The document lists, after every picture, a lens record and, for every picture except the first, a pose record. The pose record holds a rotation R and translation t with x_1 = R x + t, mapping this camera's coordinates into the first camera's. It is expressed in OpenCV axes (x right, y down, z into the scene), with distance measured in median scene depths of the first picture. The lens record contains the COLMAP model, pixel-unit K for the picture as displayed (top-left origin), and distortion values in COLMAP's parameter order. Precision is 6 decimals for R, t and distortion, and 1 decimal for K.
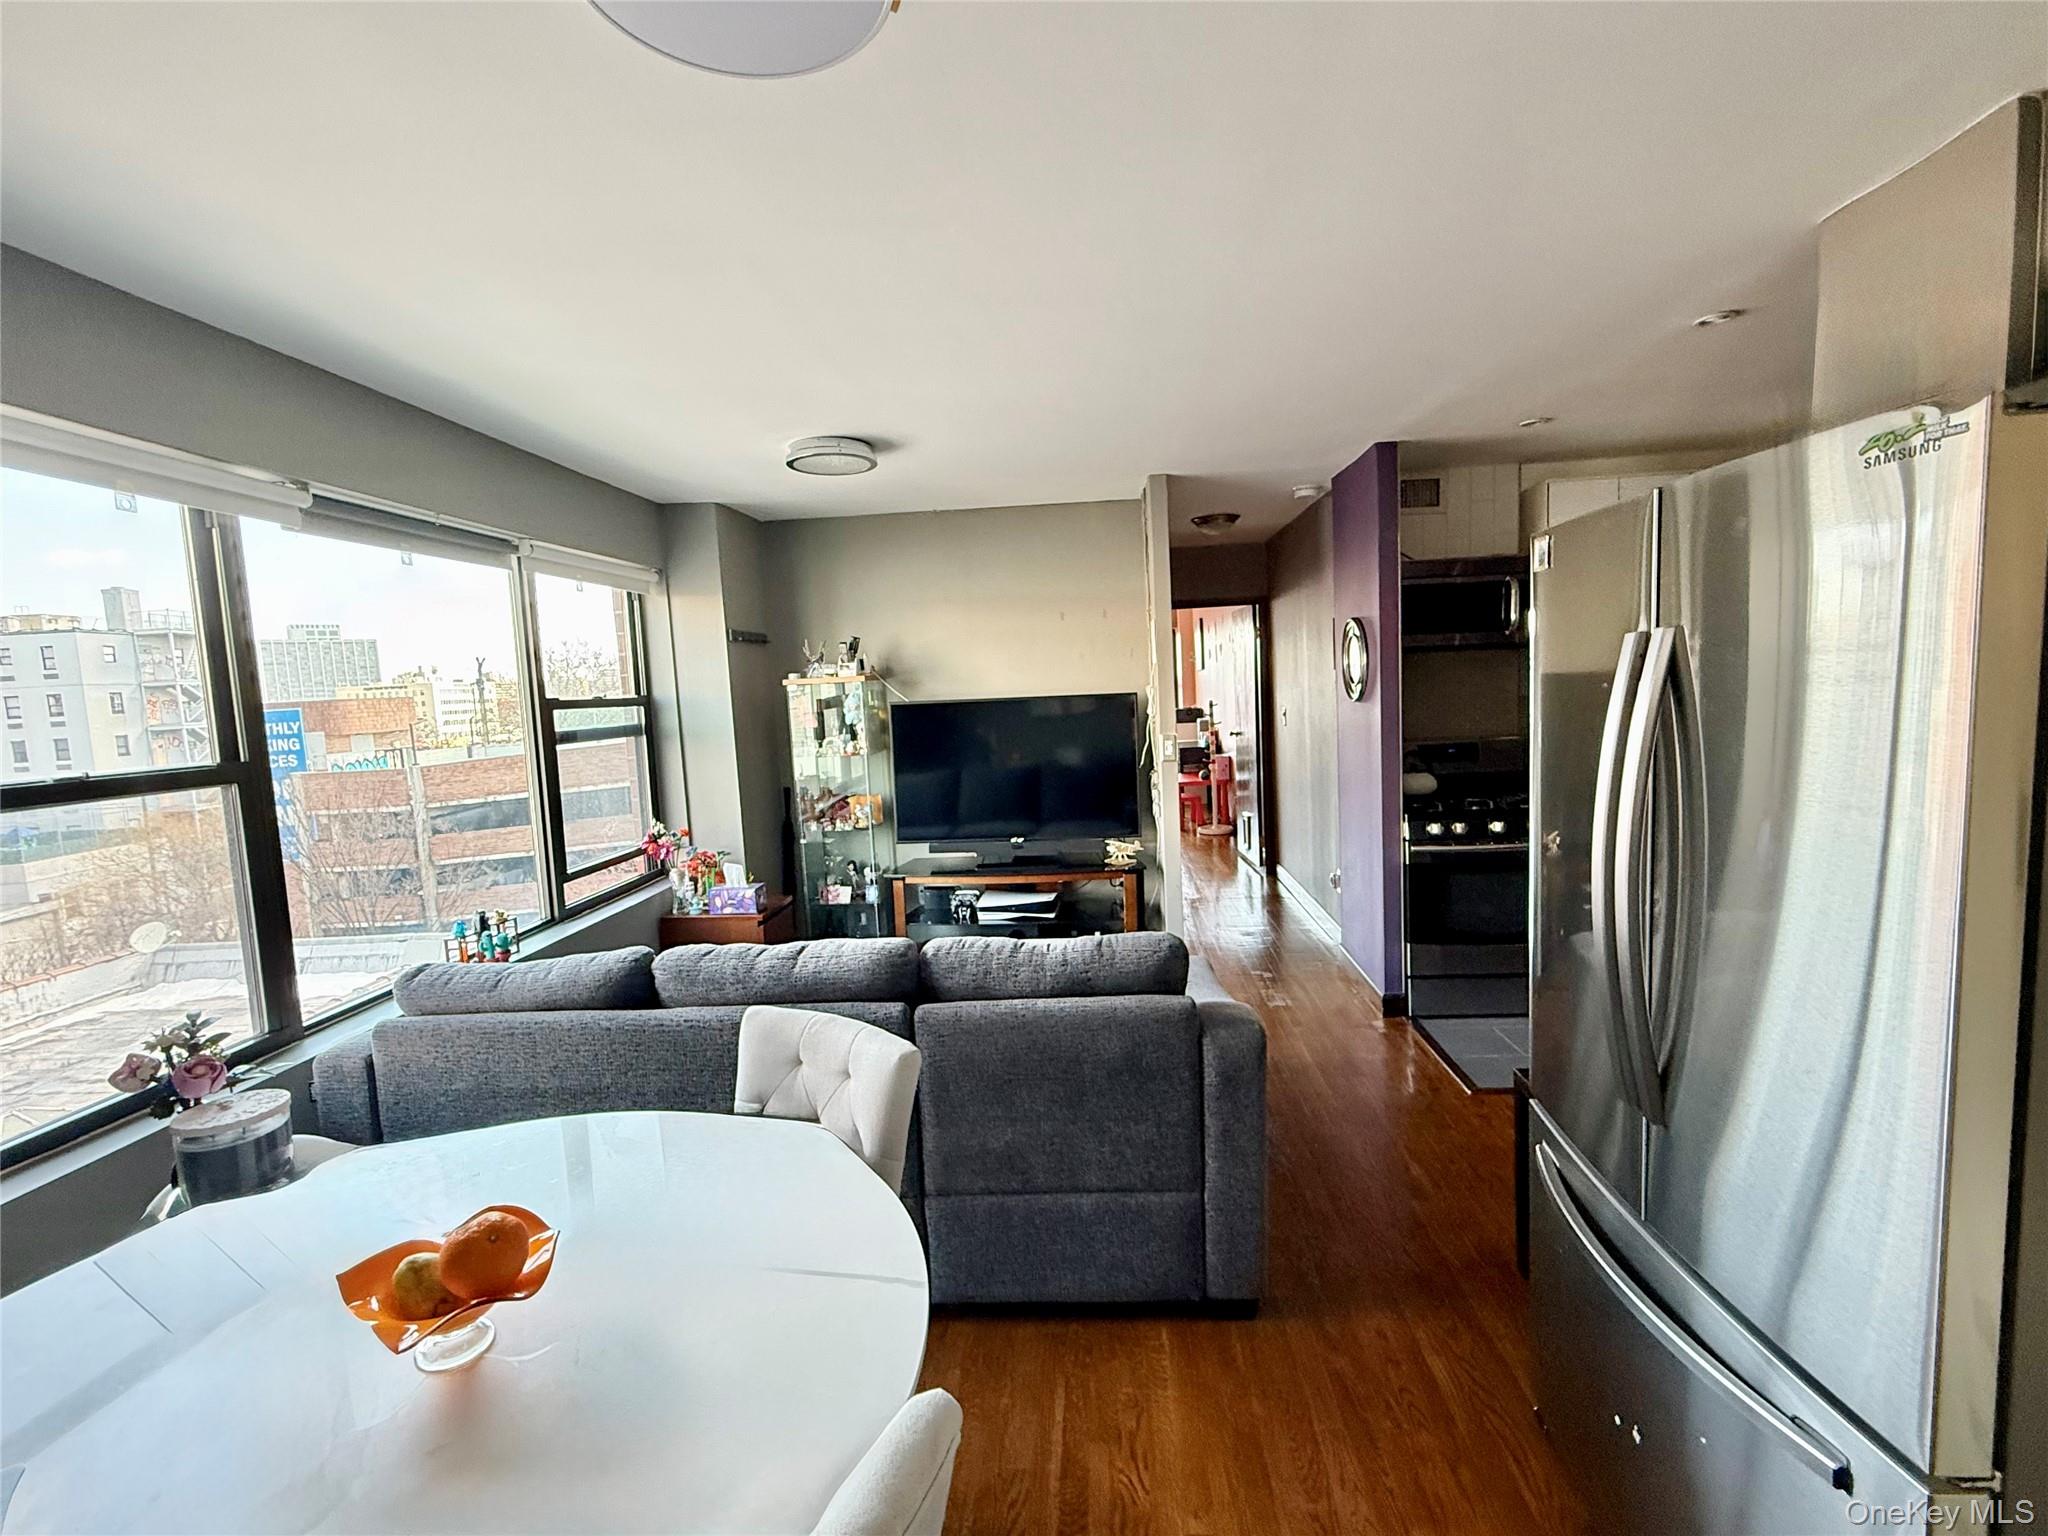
lens RADIAL K [[927.9, 0, 1024.4], [0, 927.9, 773.2], [0, 0, 1]] dist [0.000273, -0.000424]
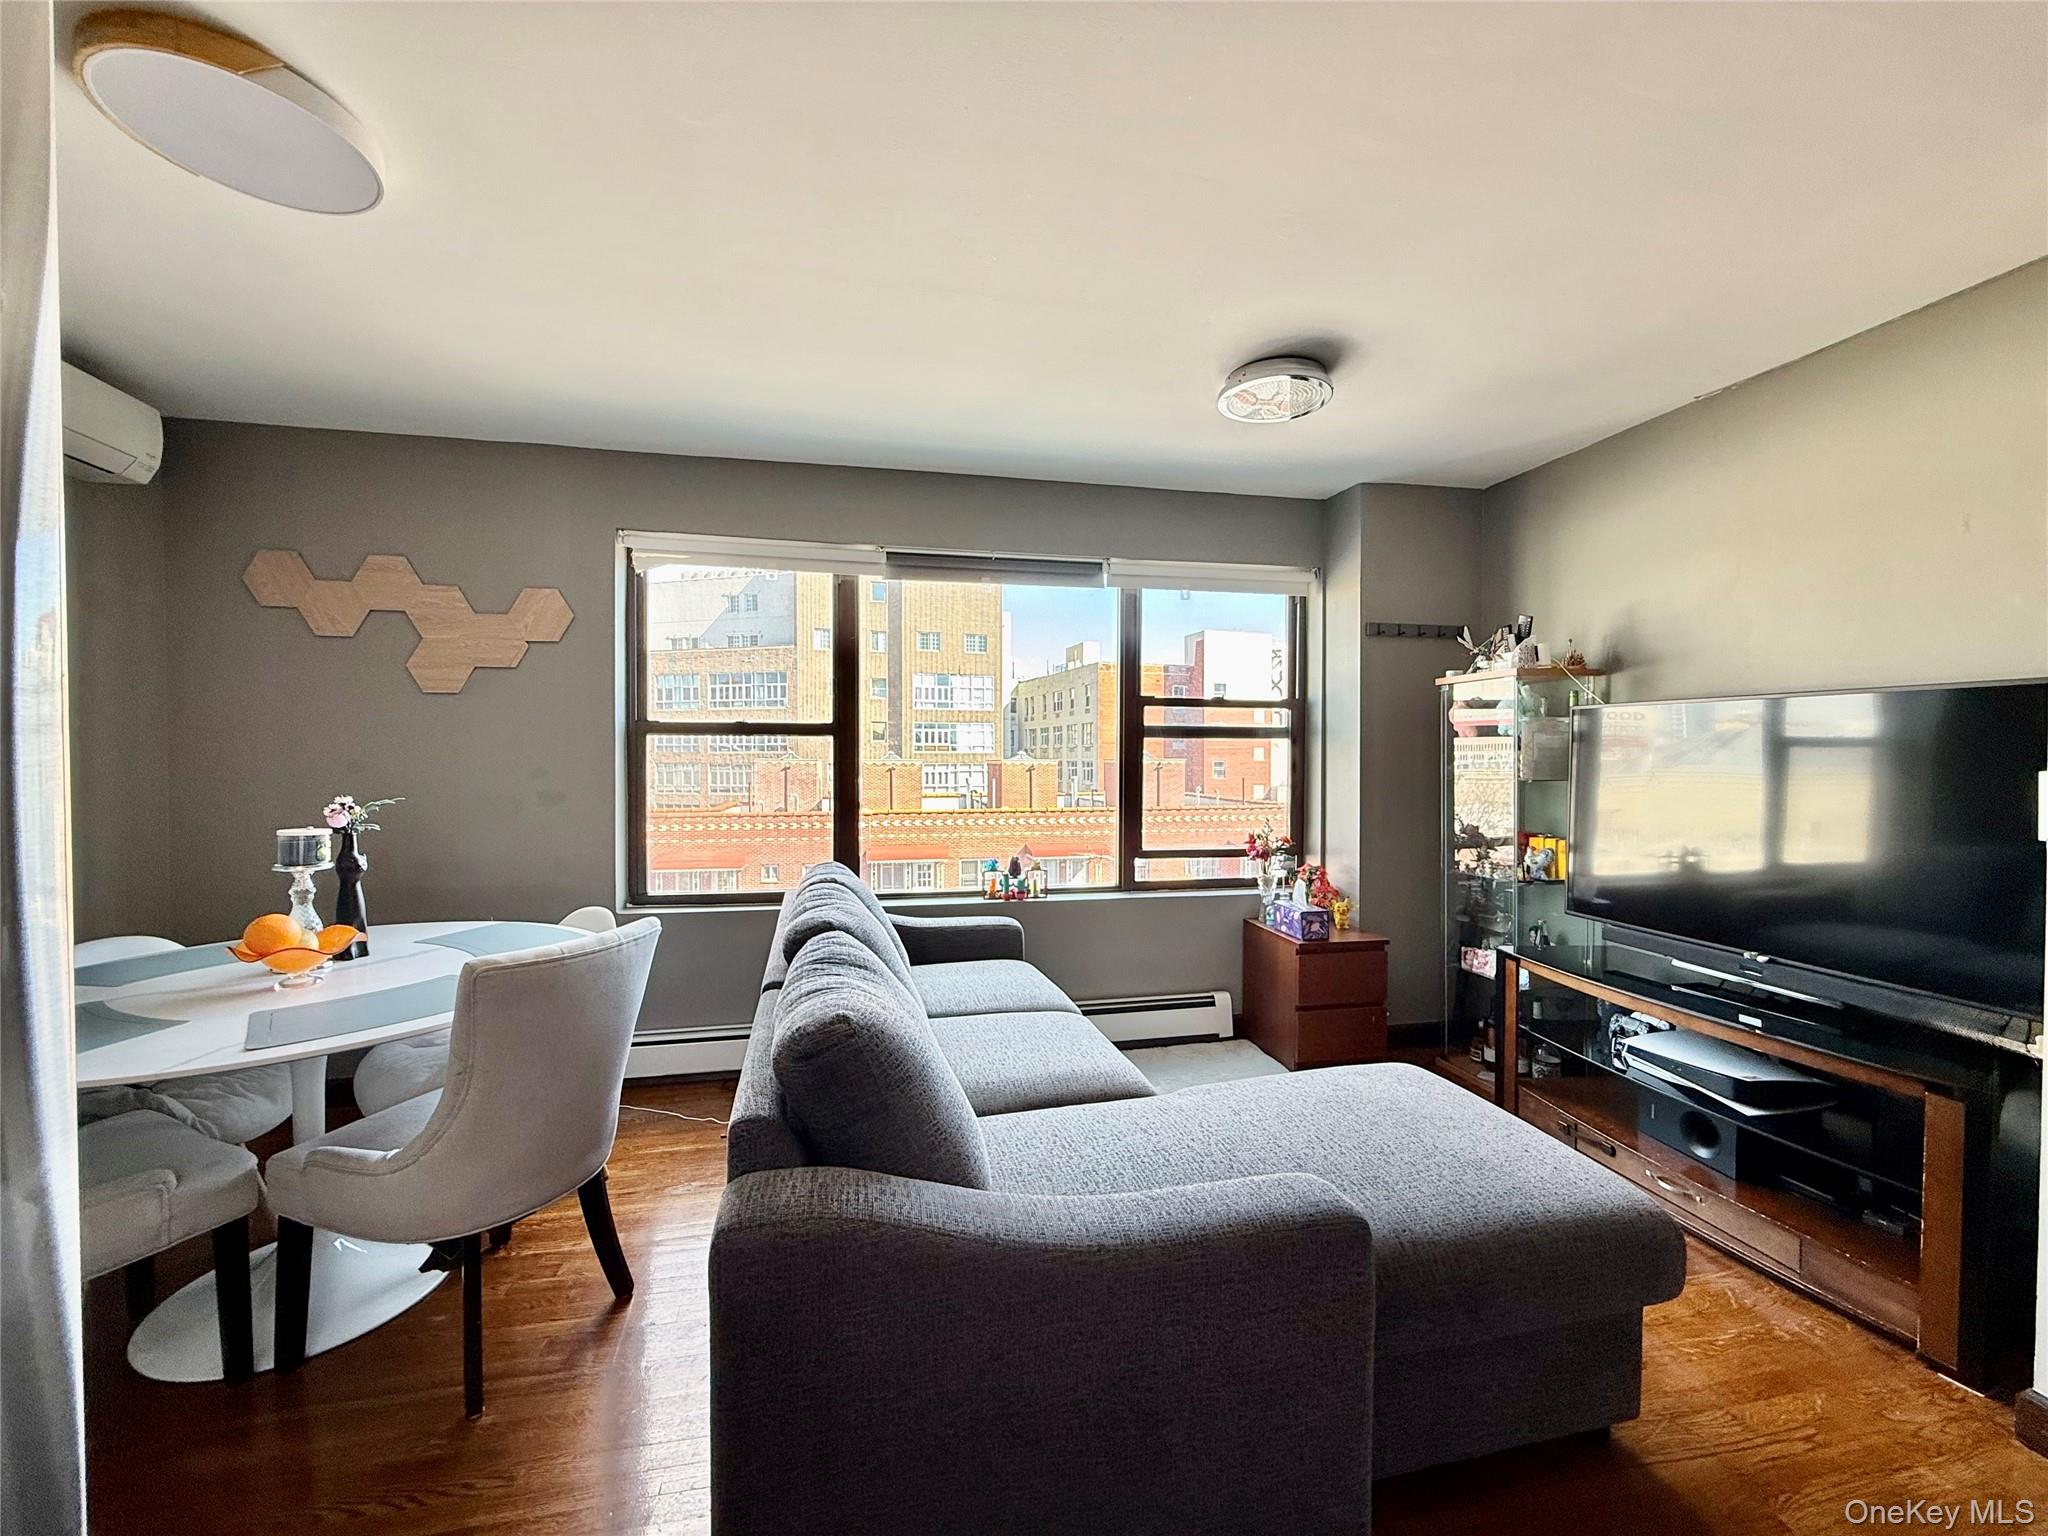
lens RADIAL K [[814.7, 0, 1022.0], [0, 814.7, 770.7], [0, 0, 1]] dist [0.000651, -0.000233]
pose [[0.279545, 0.065752, -0.957878, 0.350512], [-0.107239, 0.993548, 0.036905, -0.008215], [0.954125, 0.092405, 0.284793, 0.488097]]
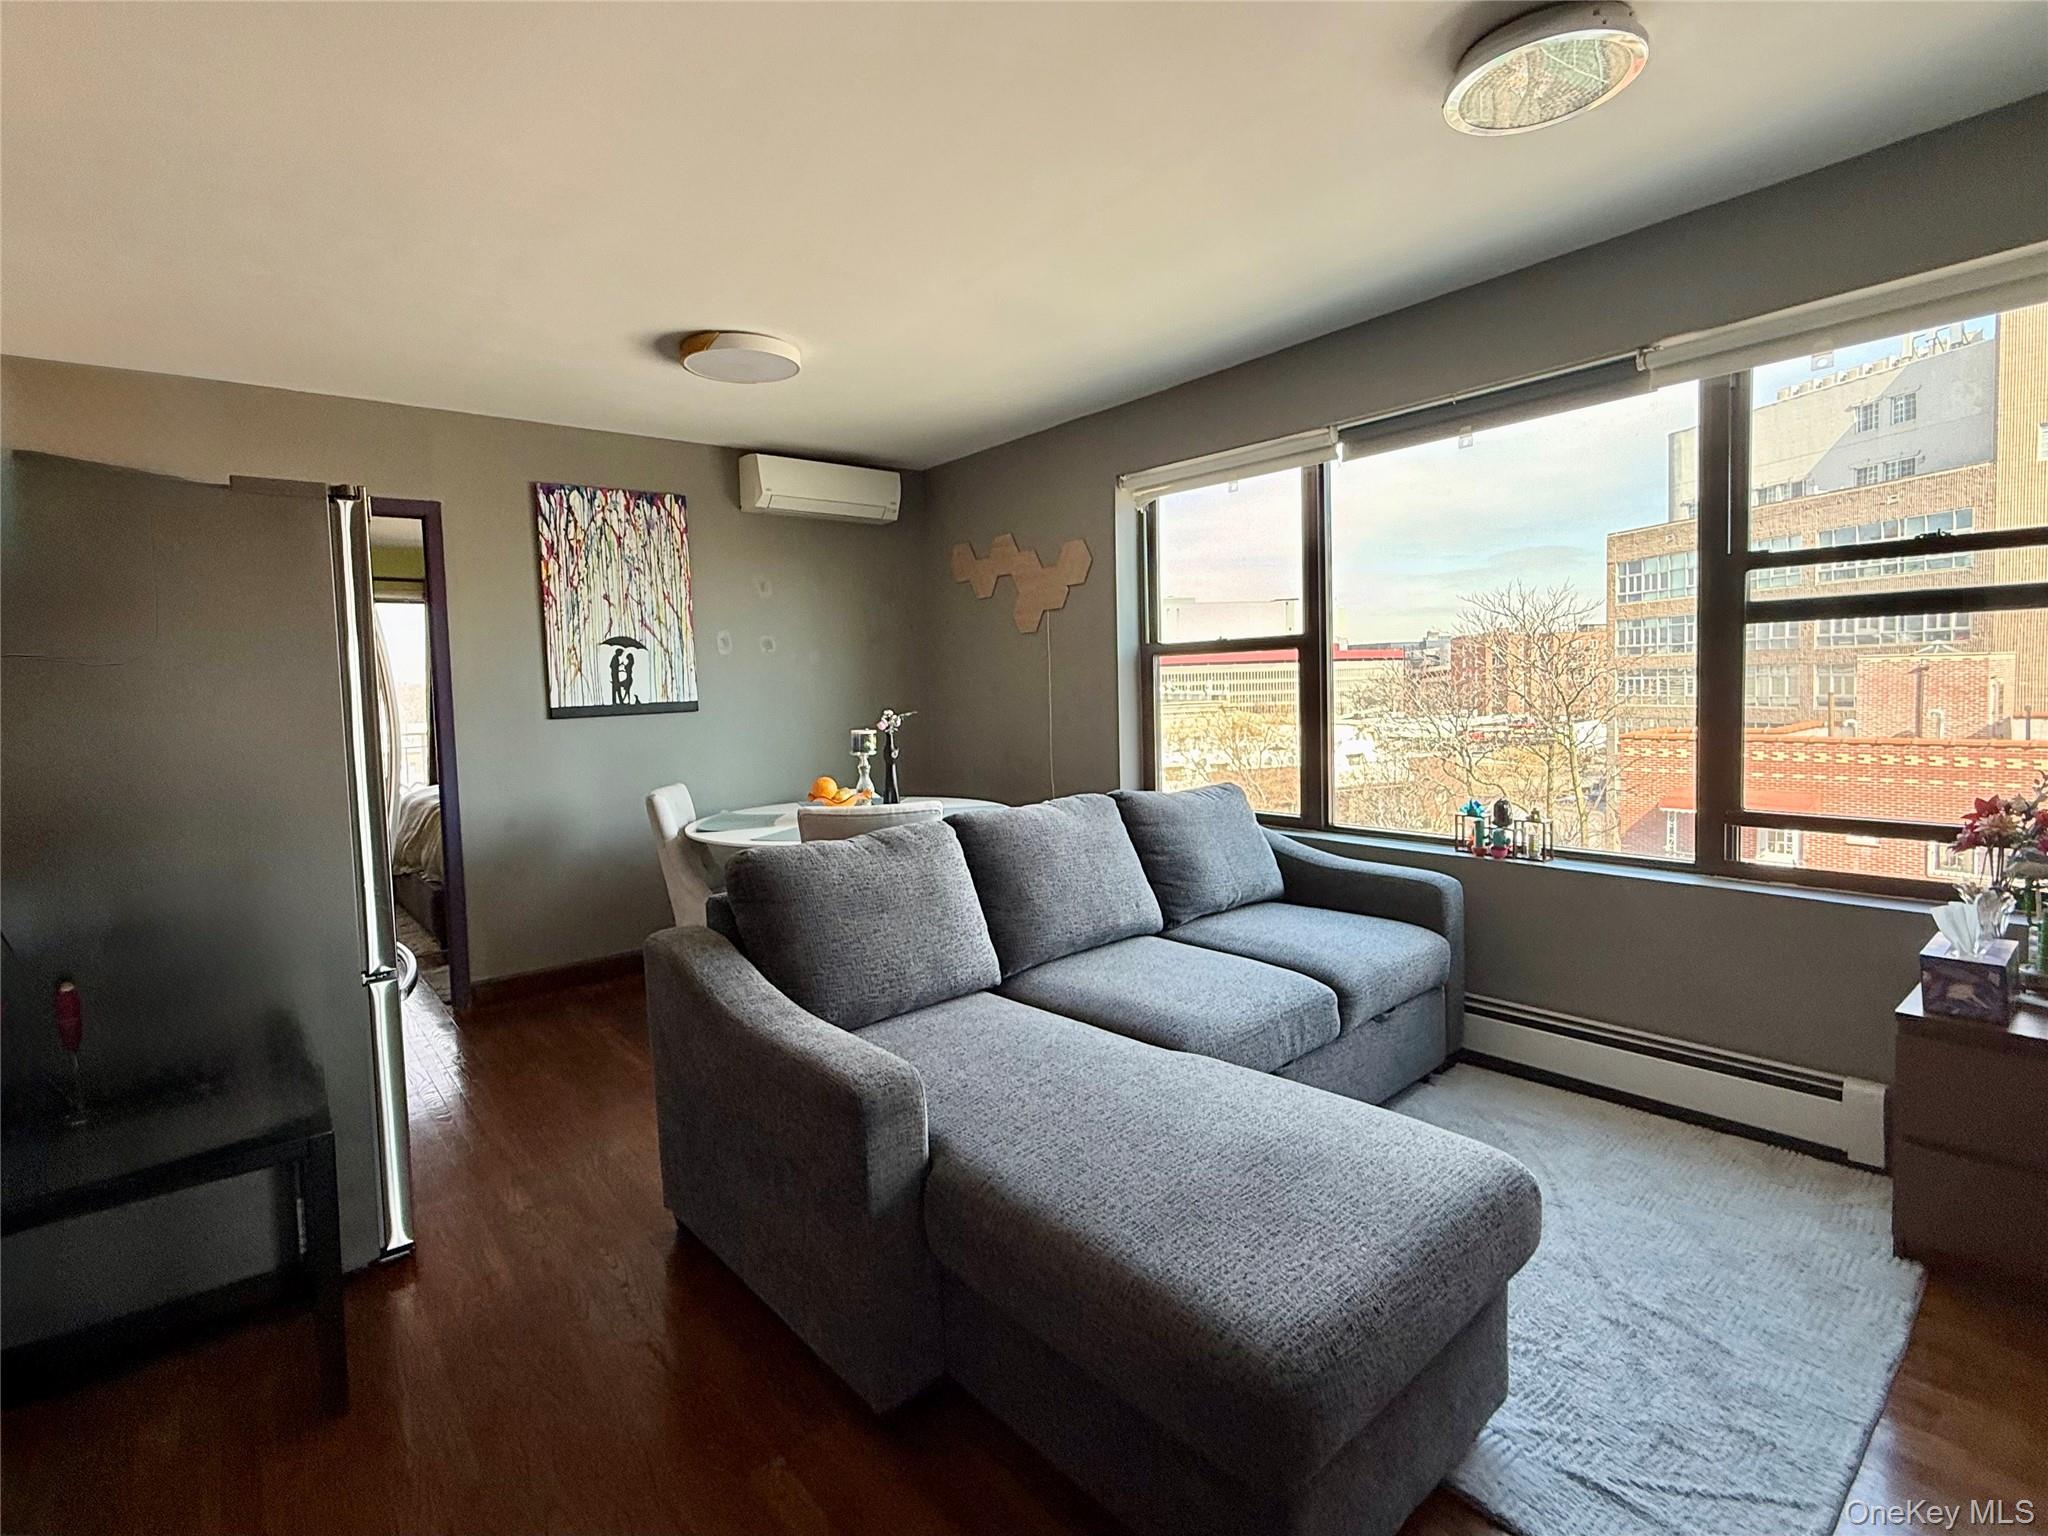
lens RADIAL K [[971.3, 0, 983.4], [0, 971.3, 735.4], [0, 0, 1]] dist [-0.000775, -0.000410]
pose [[-0.730078, 0.111192, -0.674257, 0.329455], [0.004141, 0.987375, 0.158344, -0.053282], [0.683351, 0.112811, -0.721321, 0.966367]]
